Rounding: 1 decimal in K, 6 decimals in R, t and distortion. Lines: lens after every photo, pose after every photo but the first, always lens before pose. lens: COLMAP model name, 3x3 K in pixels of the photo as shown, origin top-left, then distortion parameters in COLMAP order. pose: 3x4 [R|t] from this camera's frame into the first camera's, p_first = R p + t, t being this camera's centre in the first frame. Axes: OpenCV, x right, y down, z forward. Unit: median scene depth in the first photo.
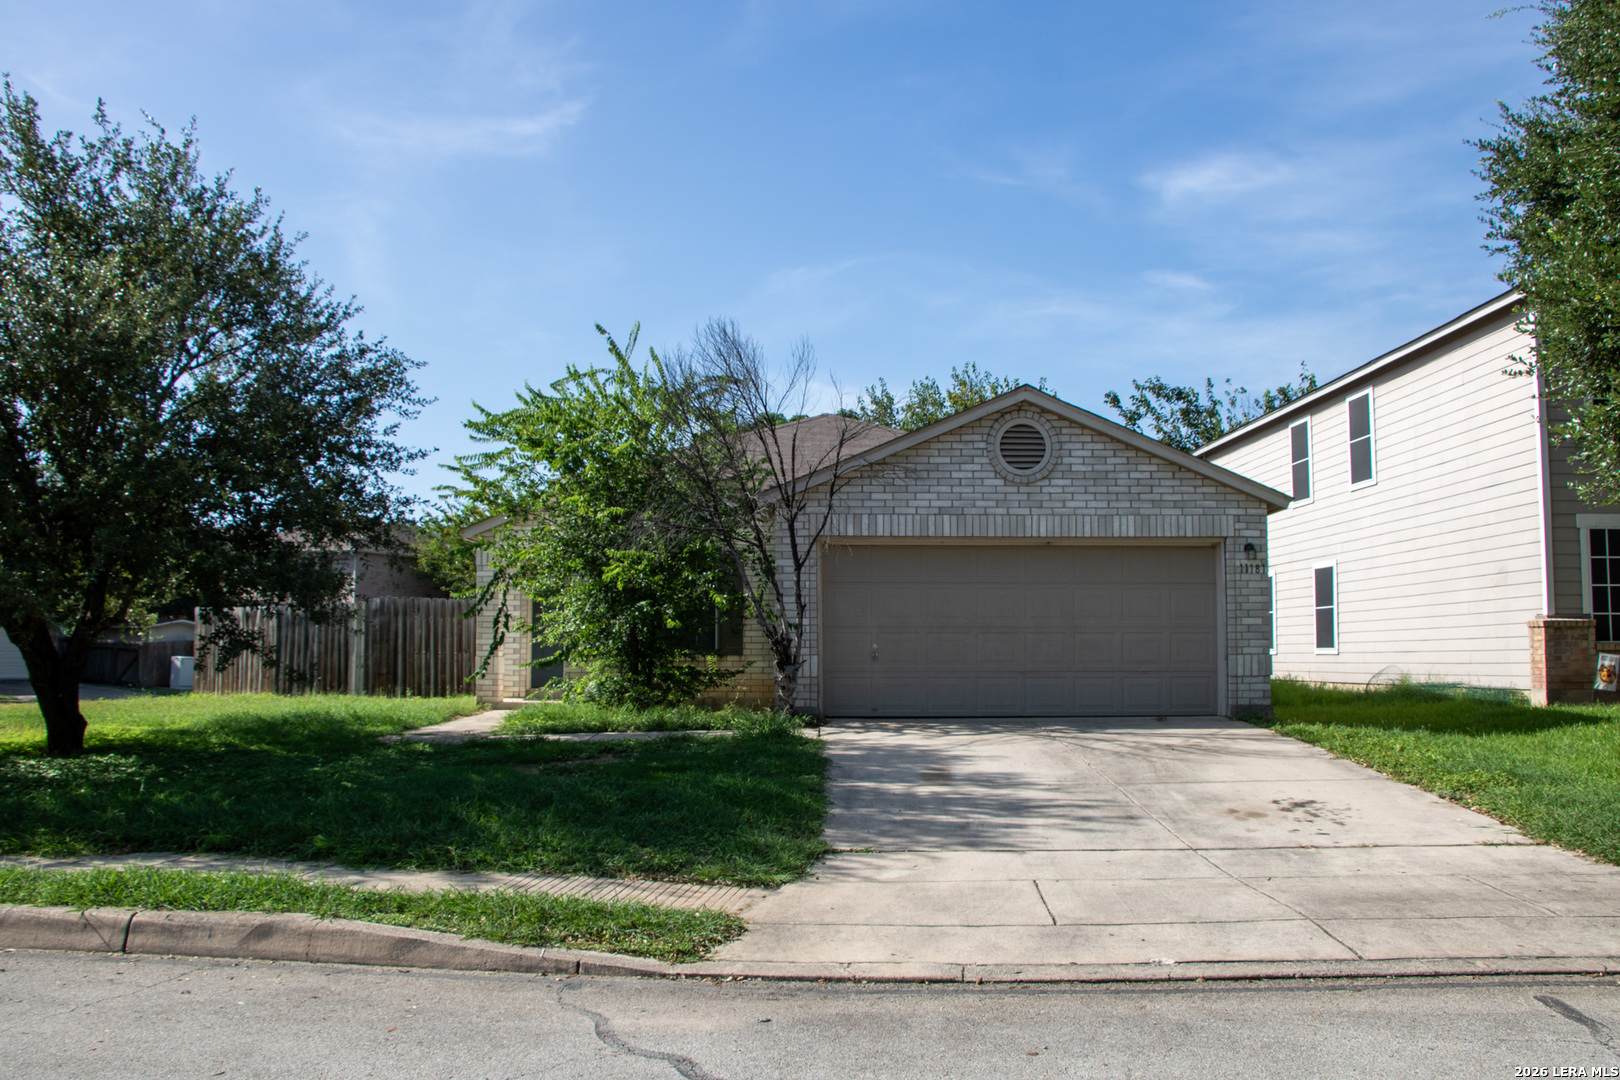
lens RADIAL K [[1359.6, 0, 810.0], [0, 1359.6, 540.0], [0, 0, 1]] dist [-0.185874, 0.165059]
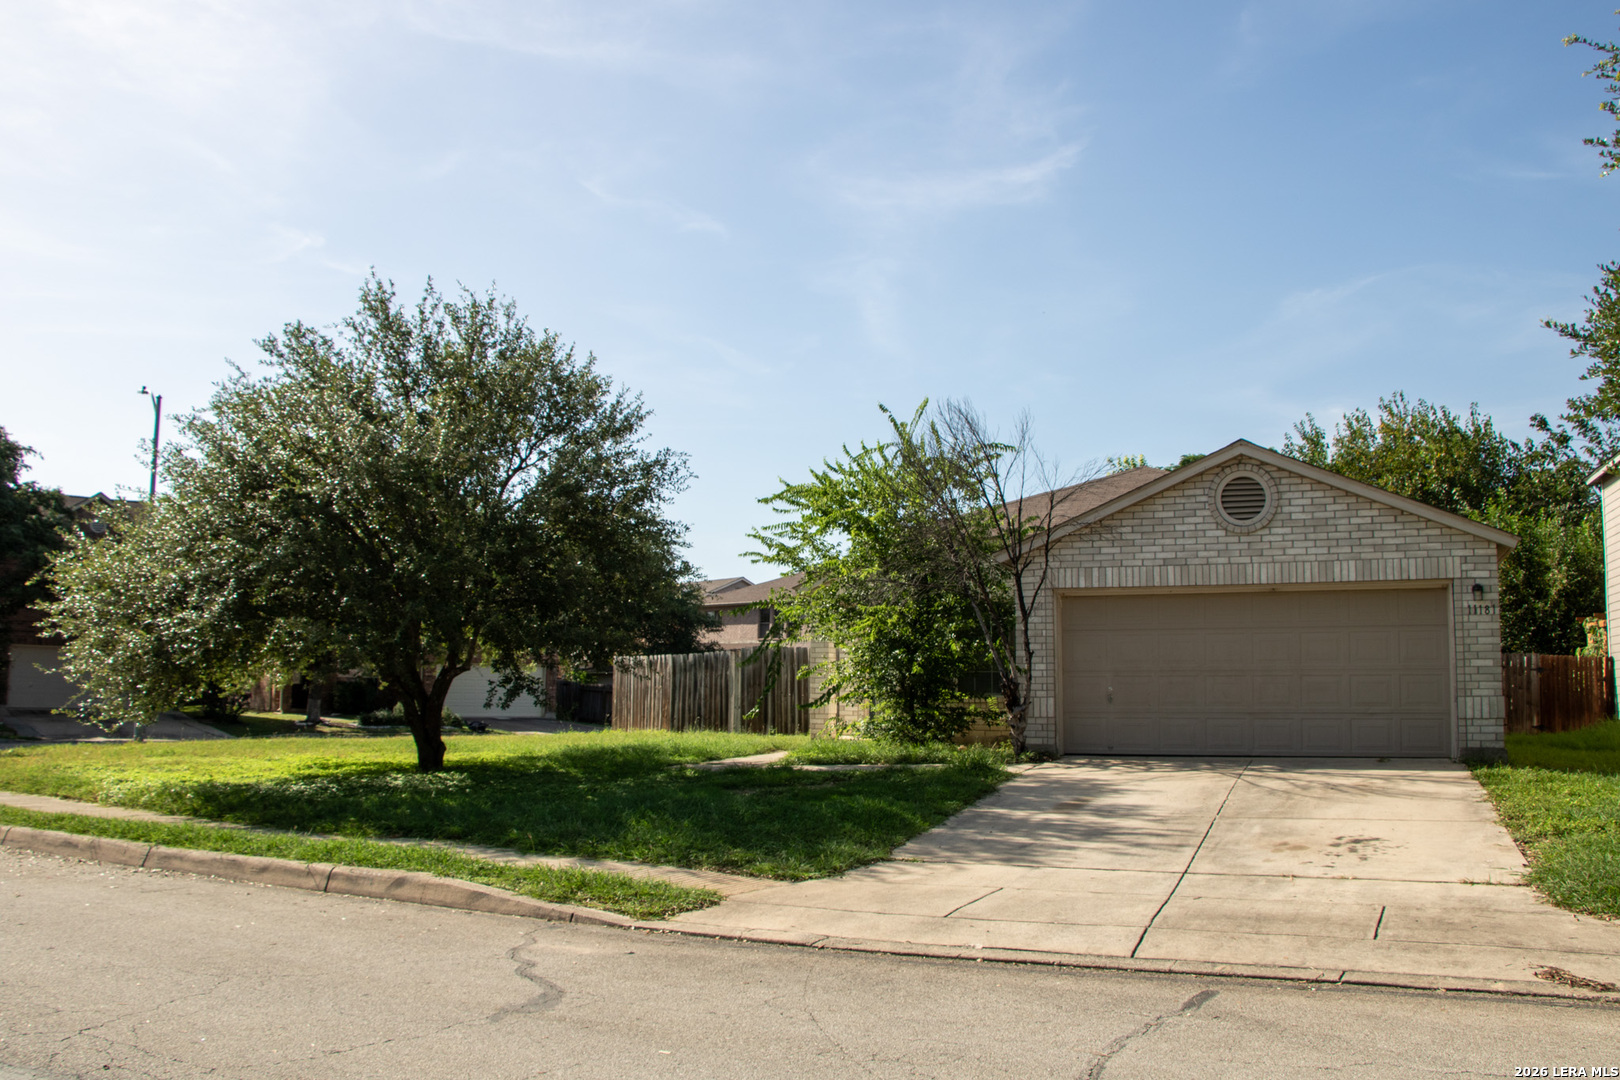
lens RADIAL K [[1359.6, 0, 810.0], [0, 1359.6, 540.0], [0, 0, 1]] dist [-0.185874, 0.165059]
pose [[0.928167, -0.036688, -0.370351, 0.229219], [0.025276, 0.999046, -0.035623, -0.008203], [0.371304, 0.023704, 0.928209, -0.087441]]
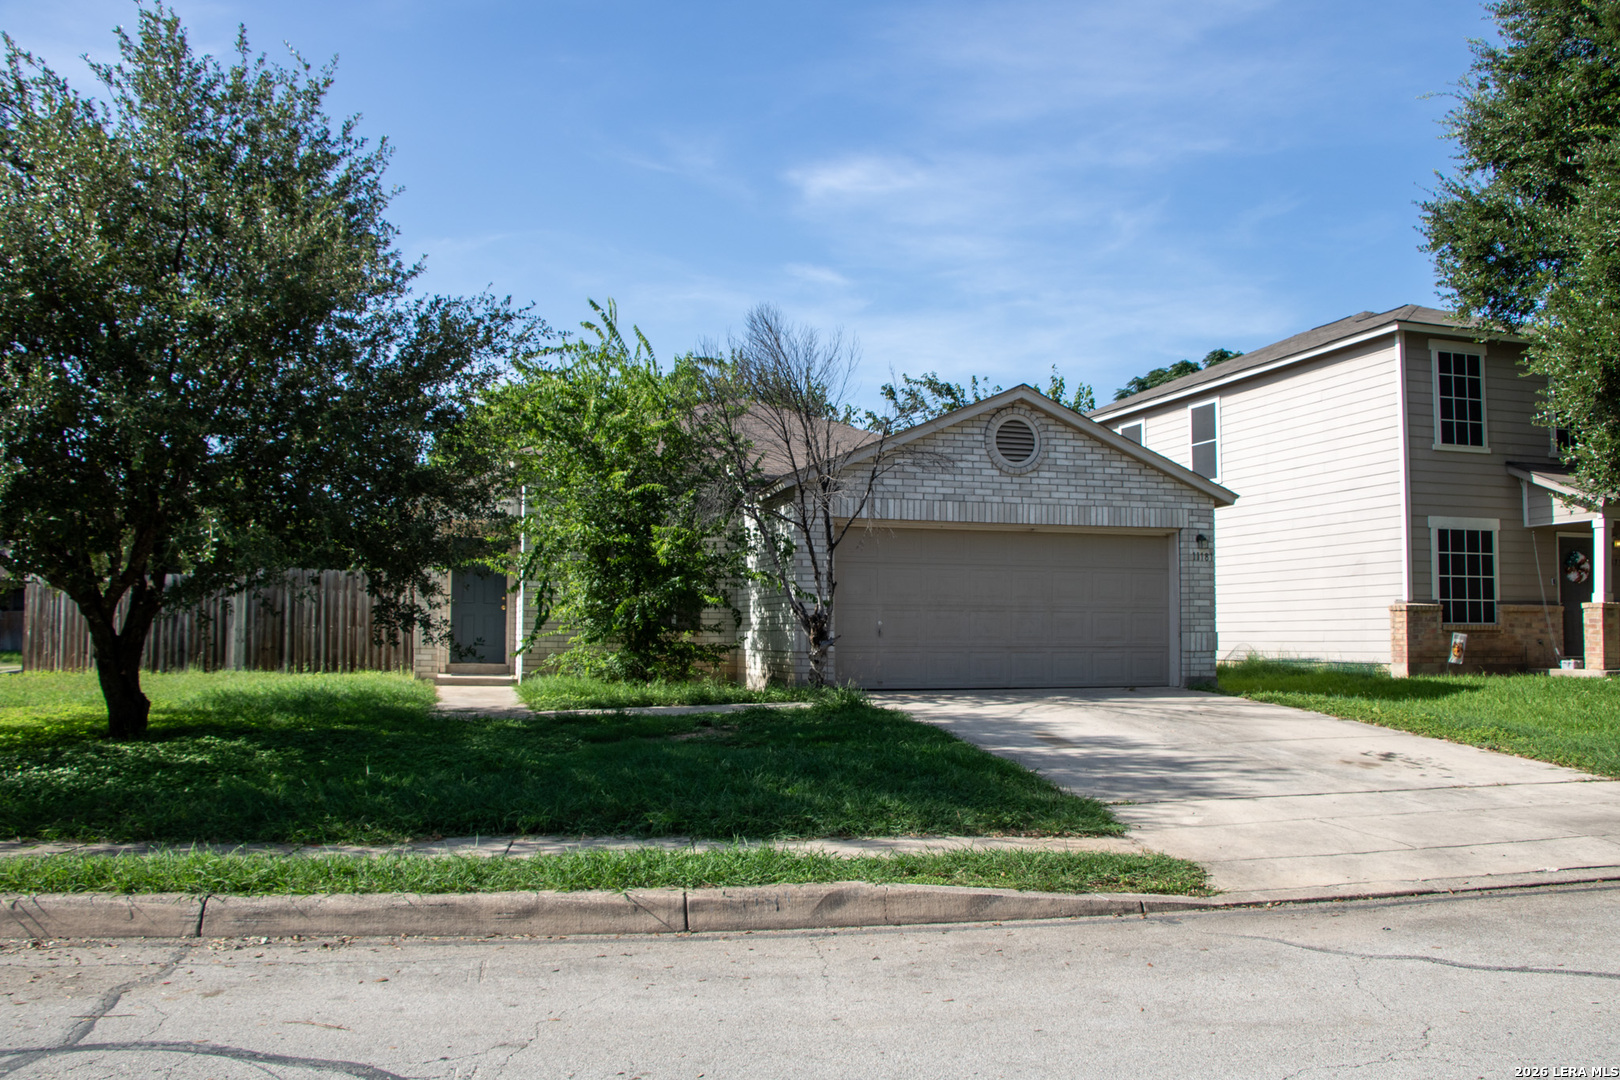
lens RADIAL K [[1339.0, 0, 810.0], [0, 1339.0, 540.0], [0, 0, 1]] dist [-0.195576, 0.165417]
pose [[0.964739, 0.021706, 0.262312, -0.283792], [-0.025779, 0.999595, 0.012094, 0.002284], [-0.261943, -0.018430, 0.964907, 0.005995]]
